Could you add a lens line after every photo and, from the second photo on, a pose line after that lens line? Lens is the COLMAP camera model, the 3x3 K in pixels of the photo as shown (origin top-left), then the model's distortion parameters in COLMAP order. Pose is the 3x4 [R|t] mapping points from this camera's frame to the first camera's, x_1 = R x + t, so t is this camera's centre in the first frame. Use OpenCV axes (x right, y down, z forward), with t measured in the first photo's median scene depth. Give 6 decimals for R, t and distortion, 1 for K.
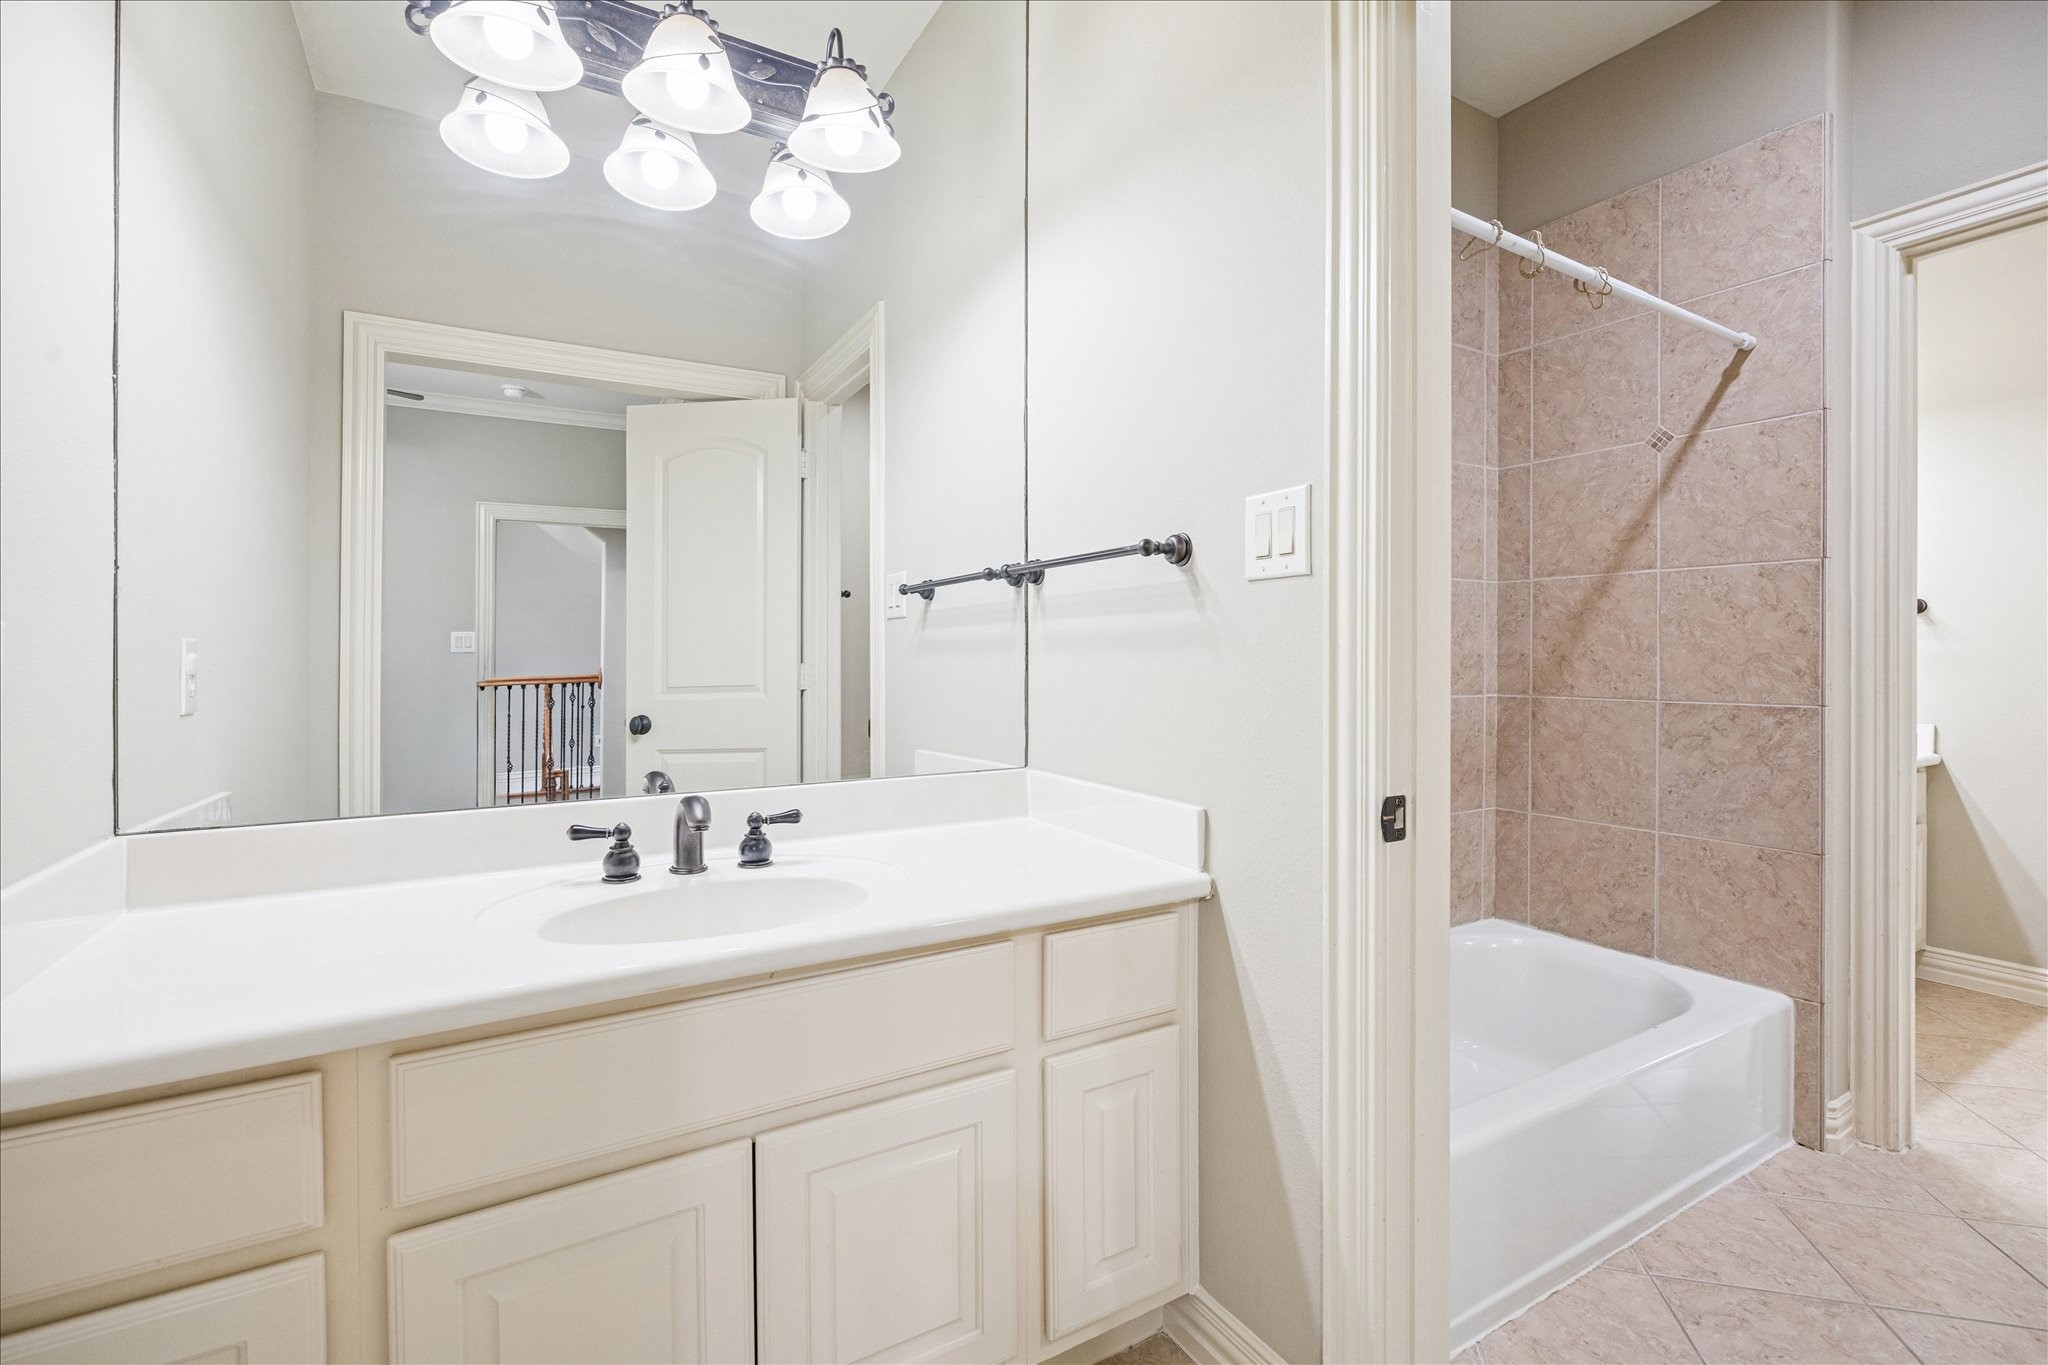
lens RADIAL K [[919.5, 0, 1017.9], [0, 919.5, 658.2], [0, 0, 1]] dist [-0.002278, 0.000425]
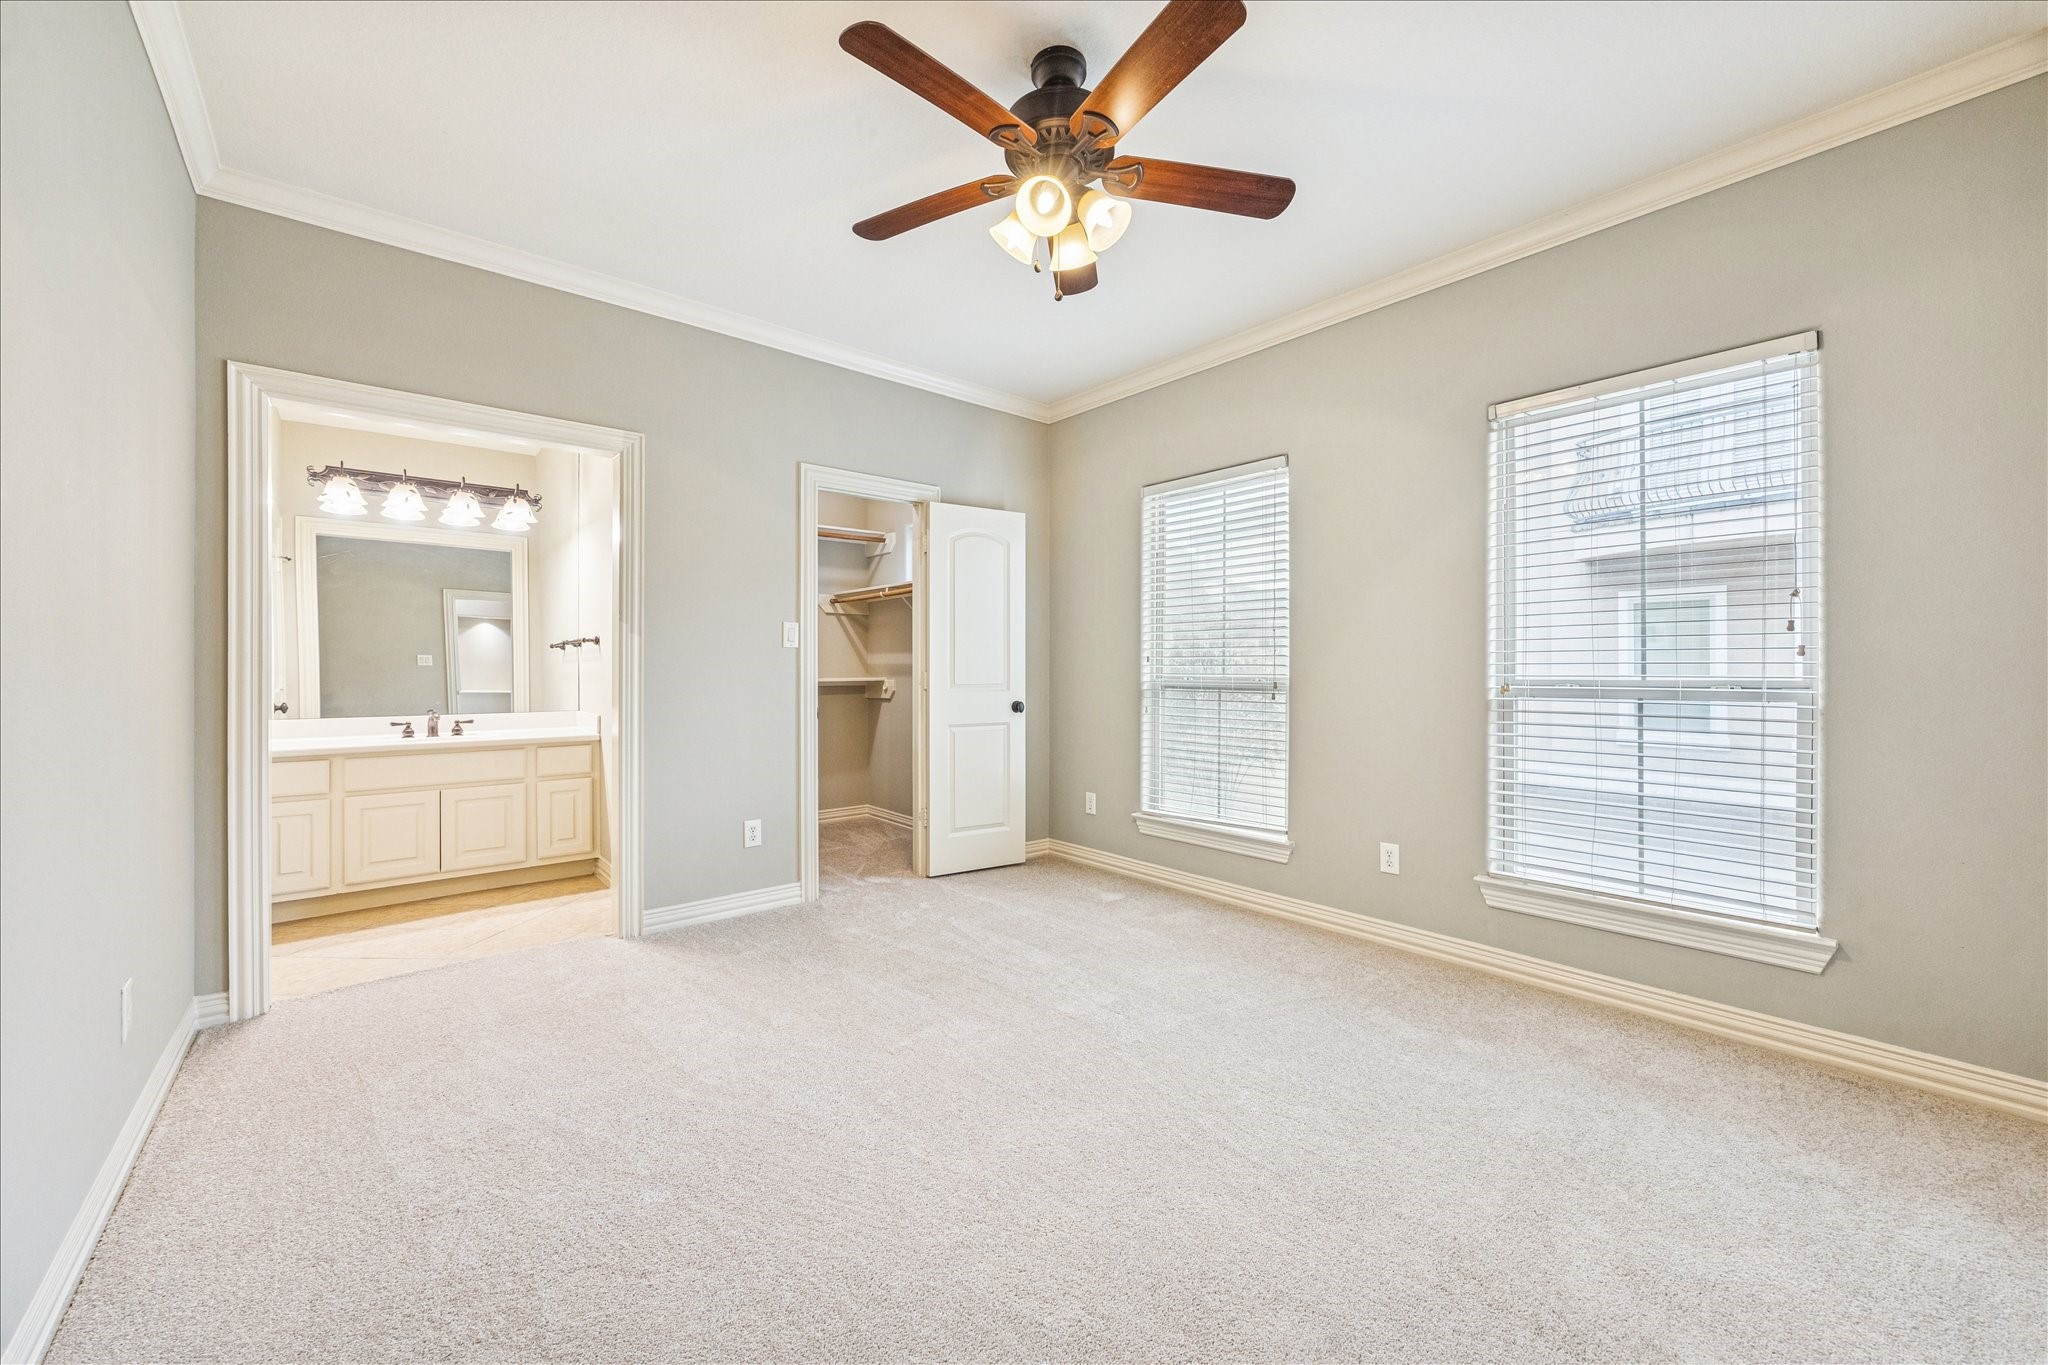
lens RADIAL K [[795.1, 0, 1042.1], [0, 795.1, 654.8], [0, 0, 1]] dist [0.002589, 0.000244]
pose [[0.983876, 0.005875, 0.178756, 1.356893], [-0.003884, 0.999926, -0.011485, -0.047083], [-0.178810, 0.010606, 0.983826, -2.354613]]
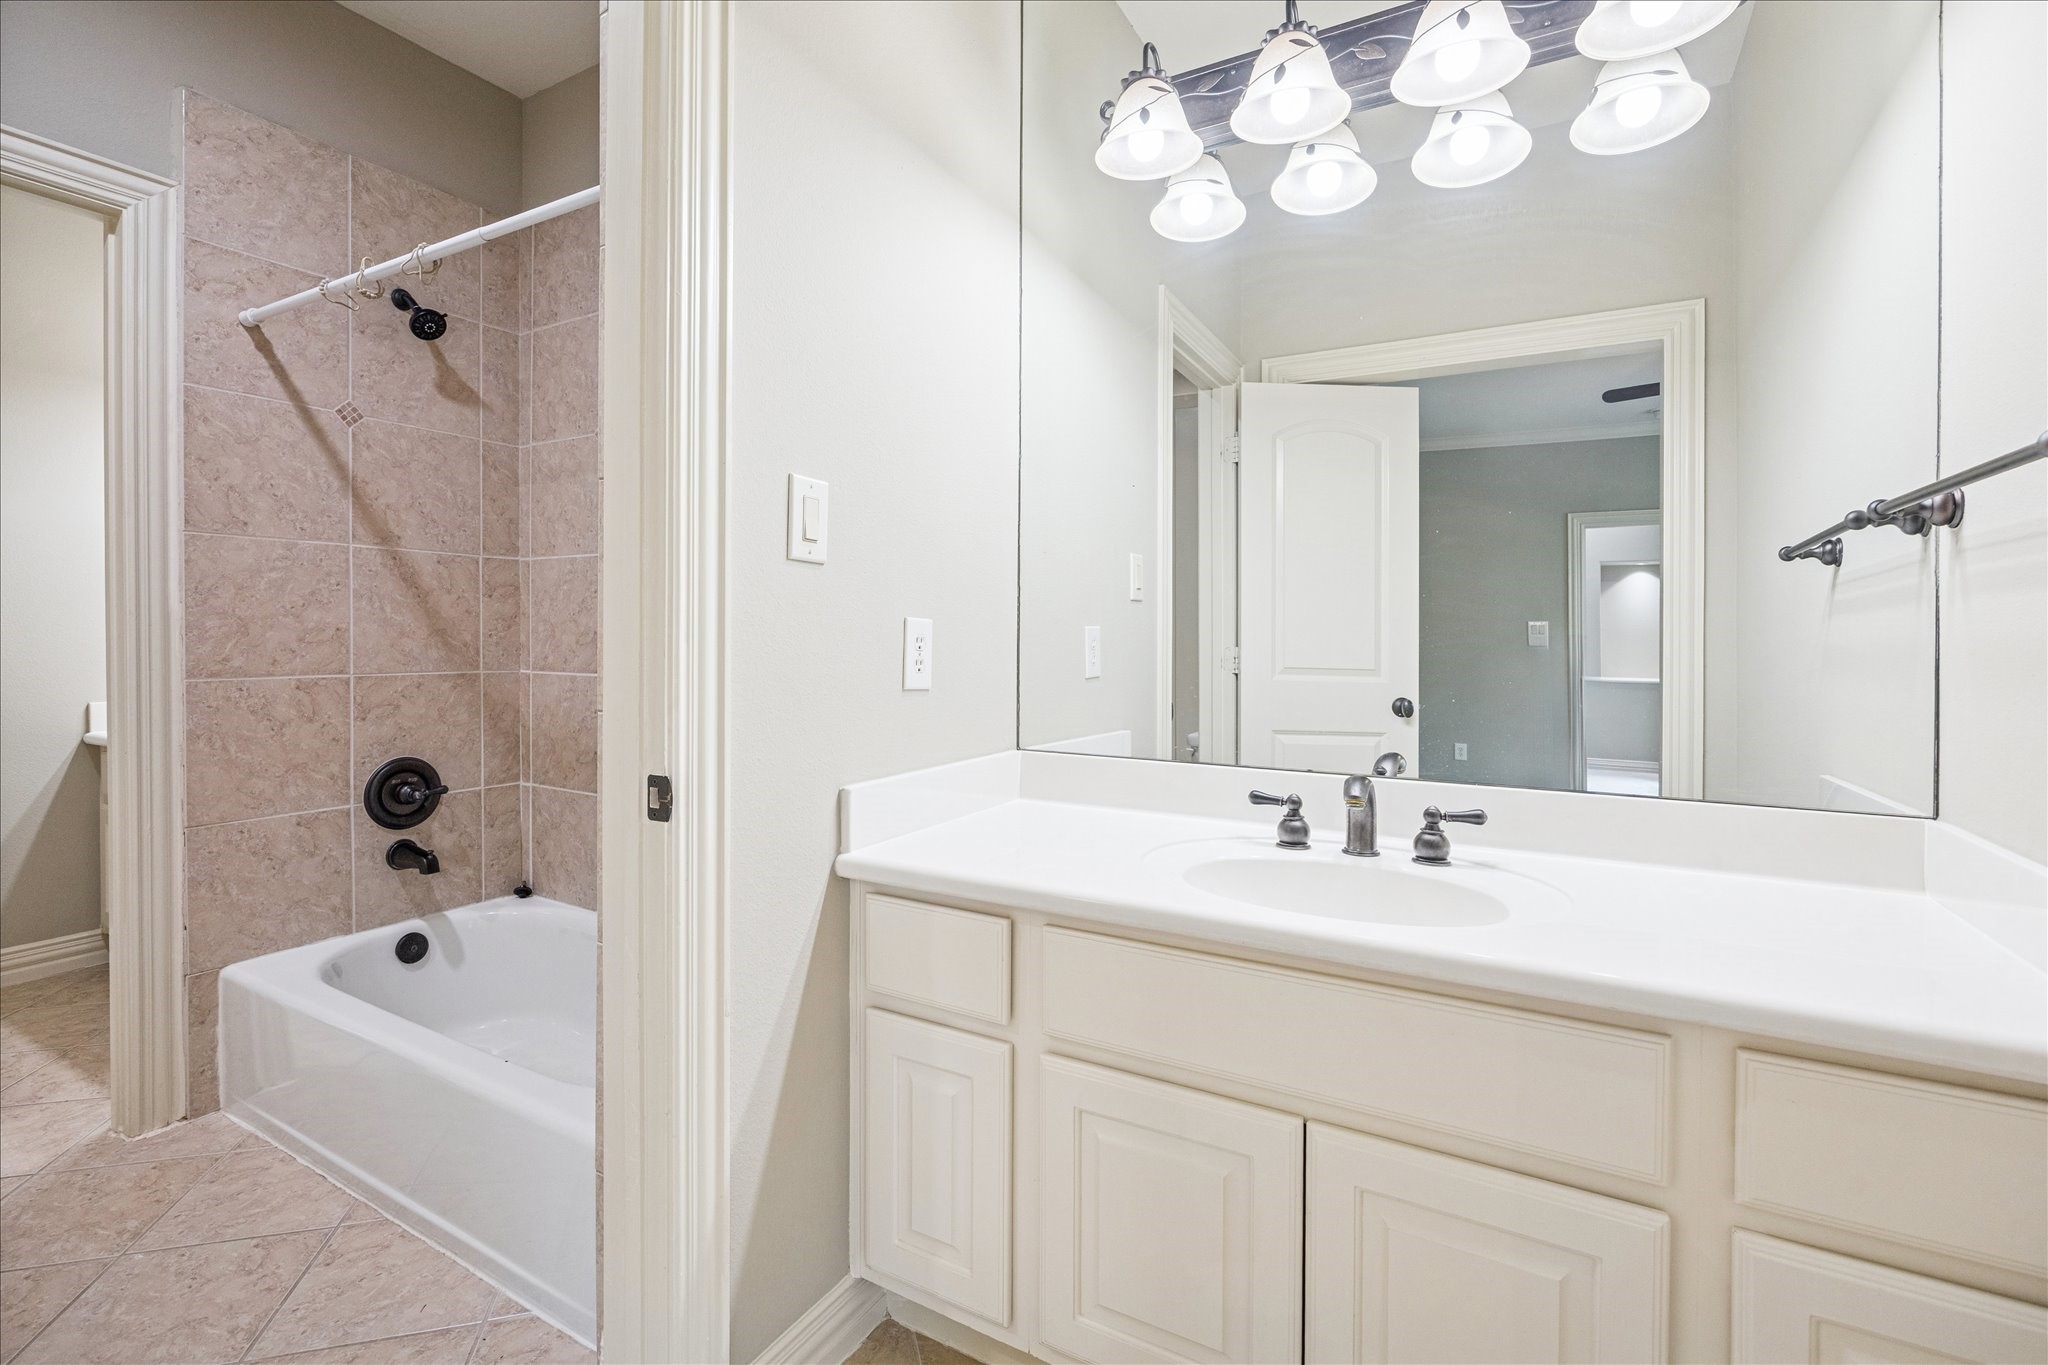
lens RADIAL K [[899.3, 0, 1028.4], [0, 899.3, 638.8], [0, 0, 1]] dist [-0.009936, -0.000380]
pose [[0.494991, -0.000005, -0.868898, 0.321162], [-0.005608, 0.999979, -0.003200, 0.001189], [0.868880, 0.006457, 0.494981, 0.193910]]
